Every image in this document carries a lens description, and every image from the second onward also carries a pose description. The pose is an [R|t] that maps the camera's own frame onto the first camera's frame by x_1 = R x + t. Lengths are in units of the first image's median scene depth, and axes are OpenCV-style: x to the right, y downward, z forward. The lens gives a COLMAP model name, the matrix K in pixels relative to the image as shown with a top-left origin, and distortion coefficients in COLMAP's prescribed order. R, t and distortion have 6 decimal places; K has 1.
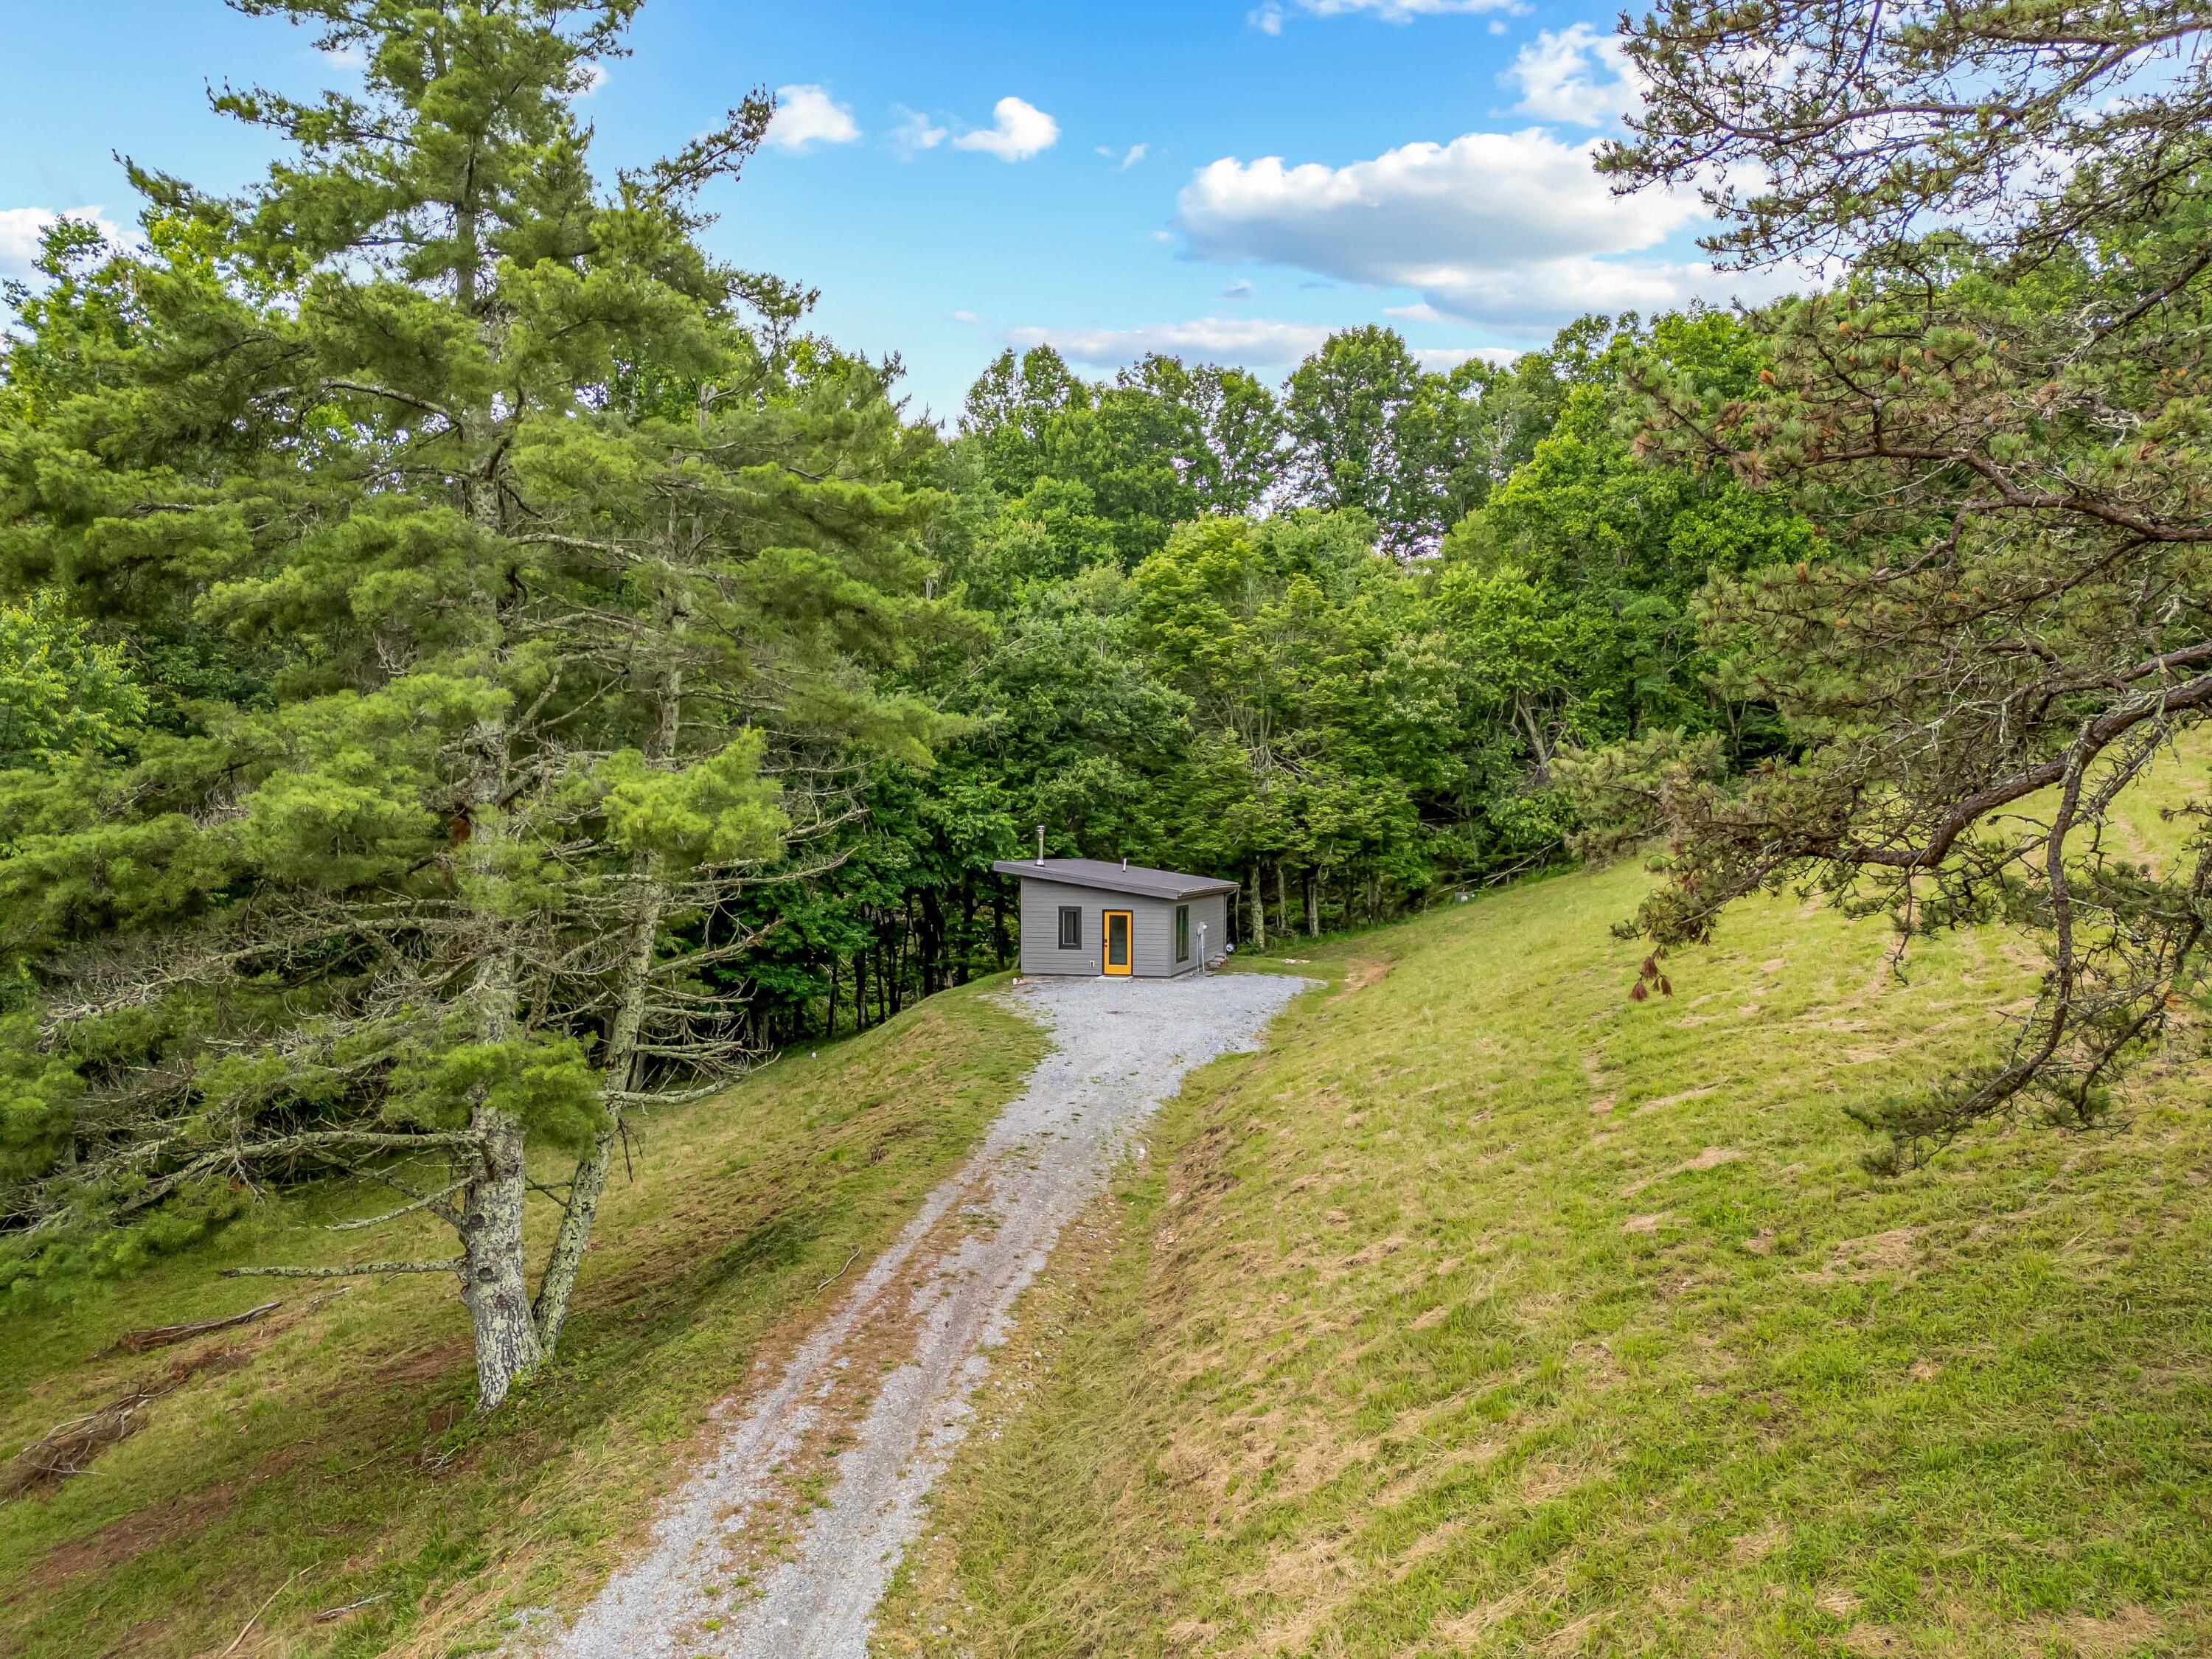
lens RADIAL K [[1547.9, 0, 1109.0], [0, 1547.9, 831.4], [0, 0, 1]] dist [0.065547, -0.059948]
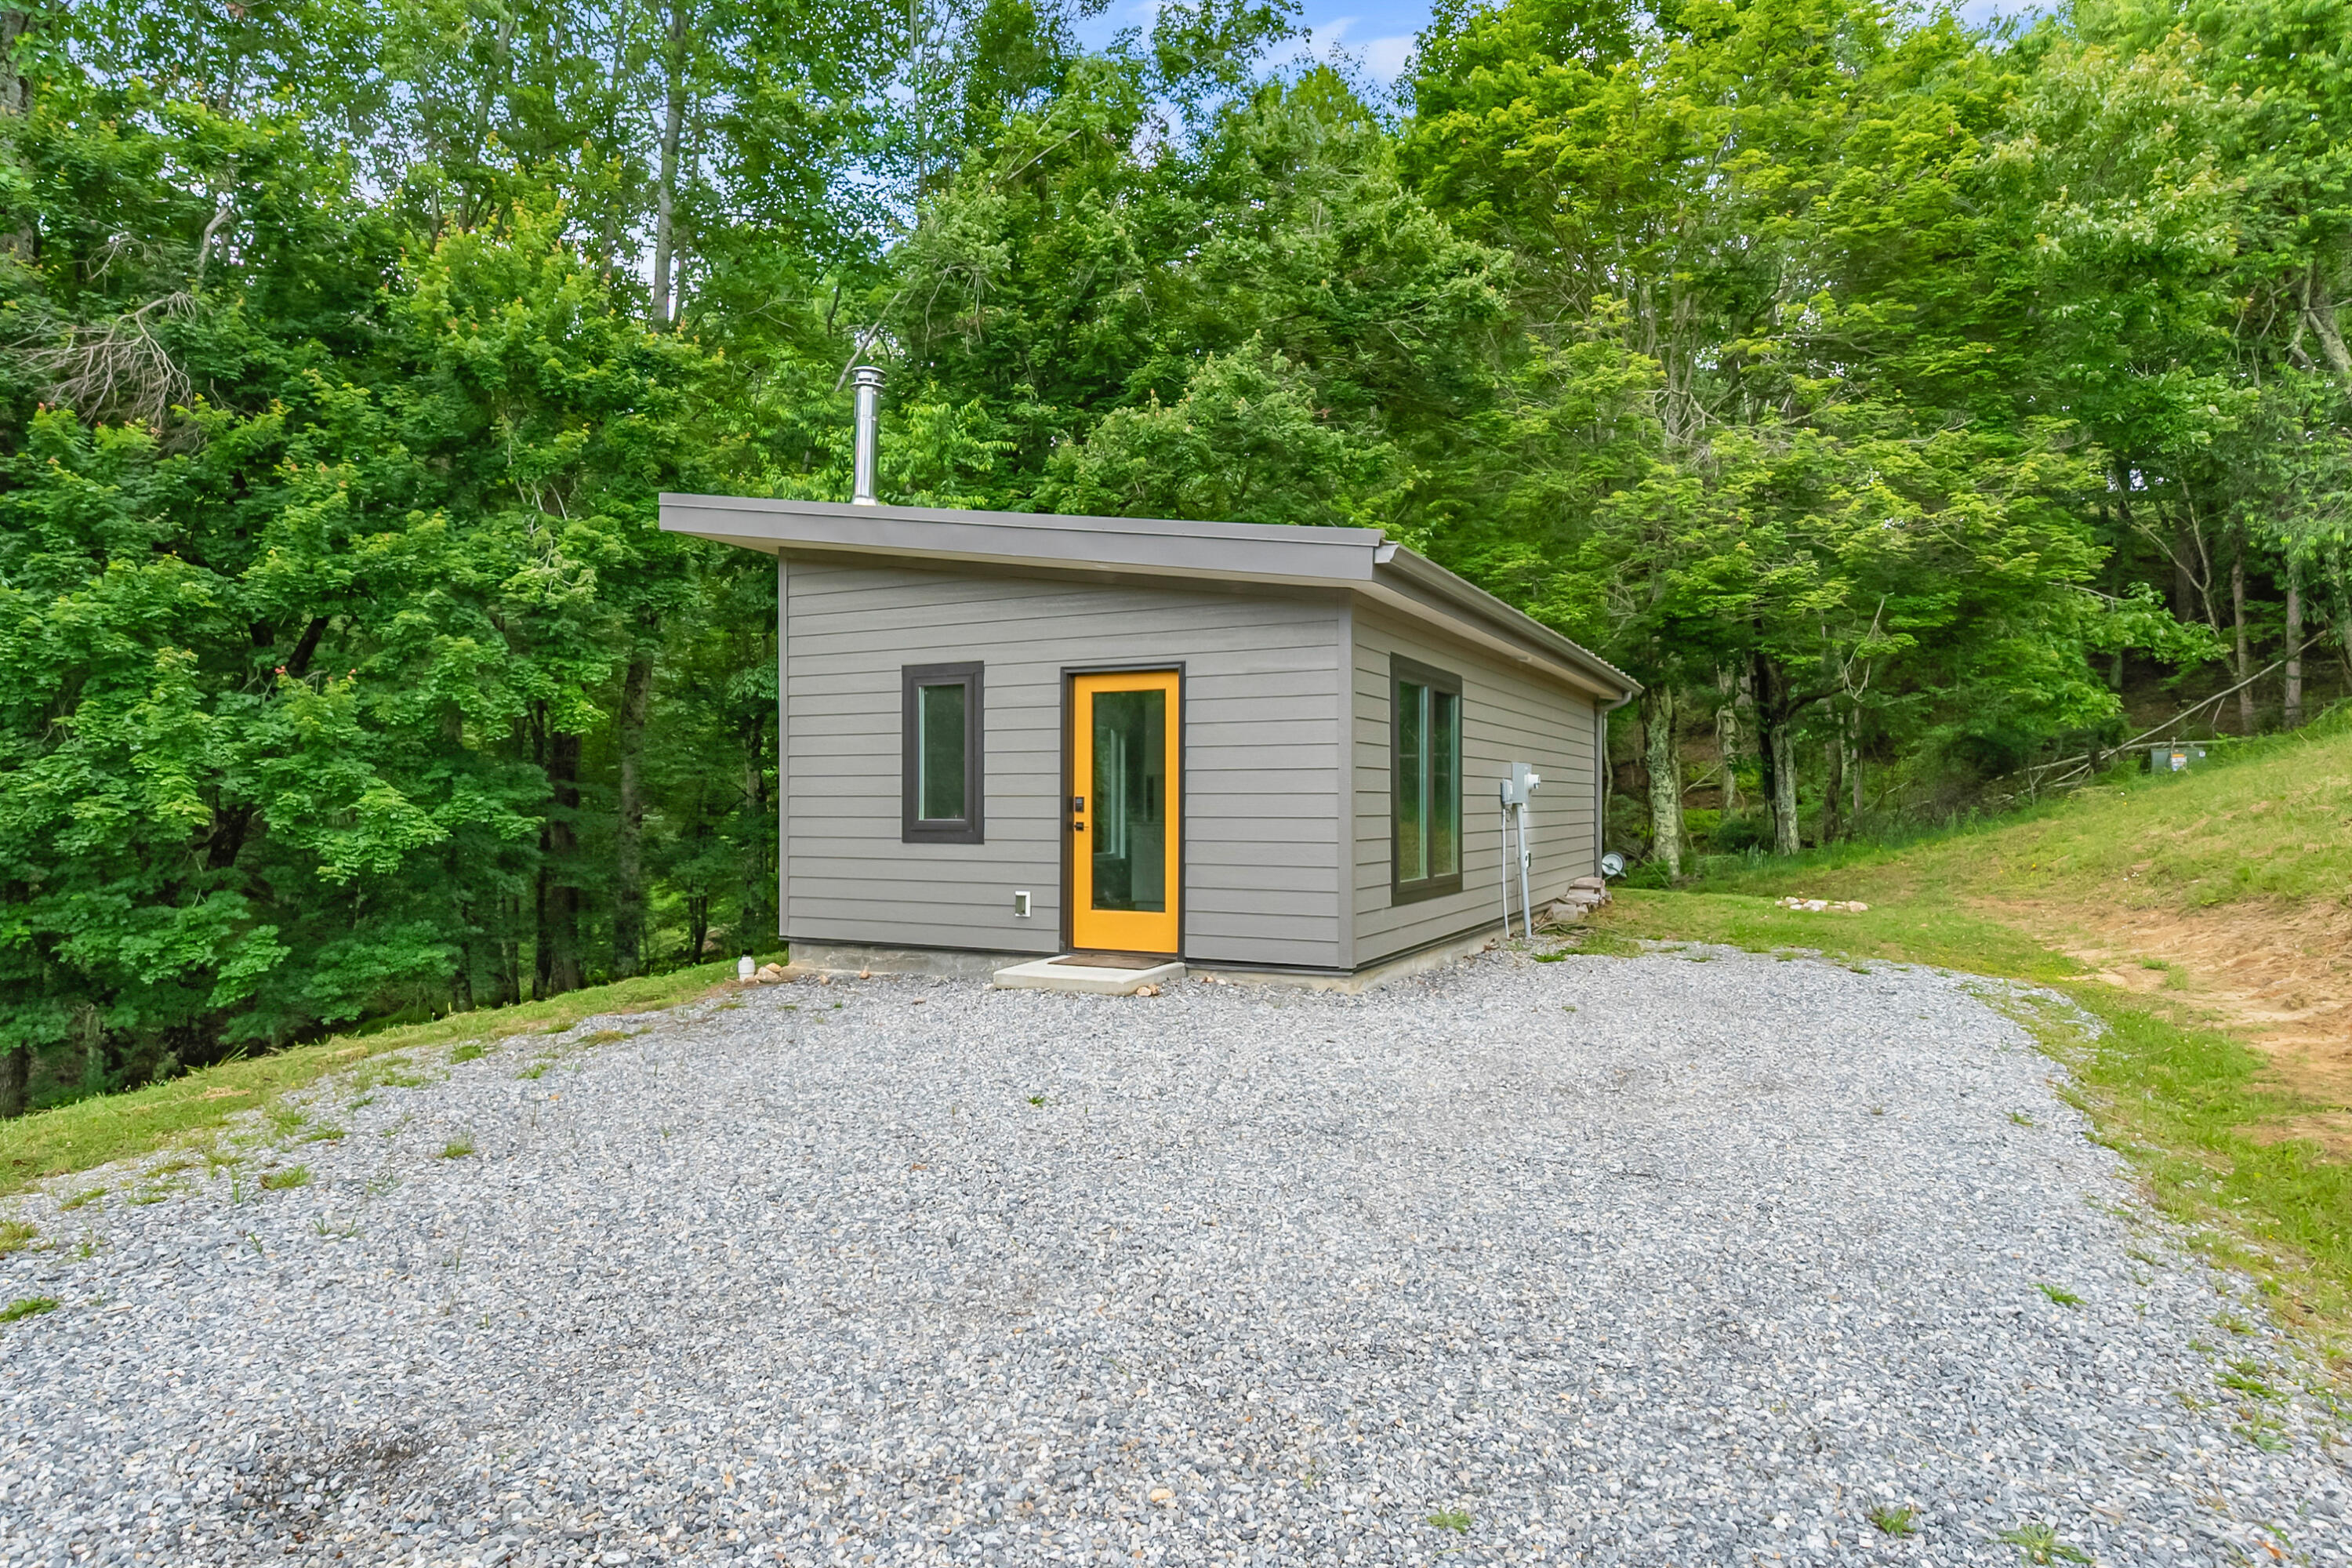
lens RADIAL K [[1345.6, 0, 1199.0], [0, 1345.6, 782.6], [0, 0, 1]] dist [-0.005269, 0.000613]
pose [[0.980107, -0.008032, -0.198310, 0.044980], [0.006297, 0.999936, -0.009374, 0.056405], [0.198372, 0.007938, 0.980095, 0.656657]]
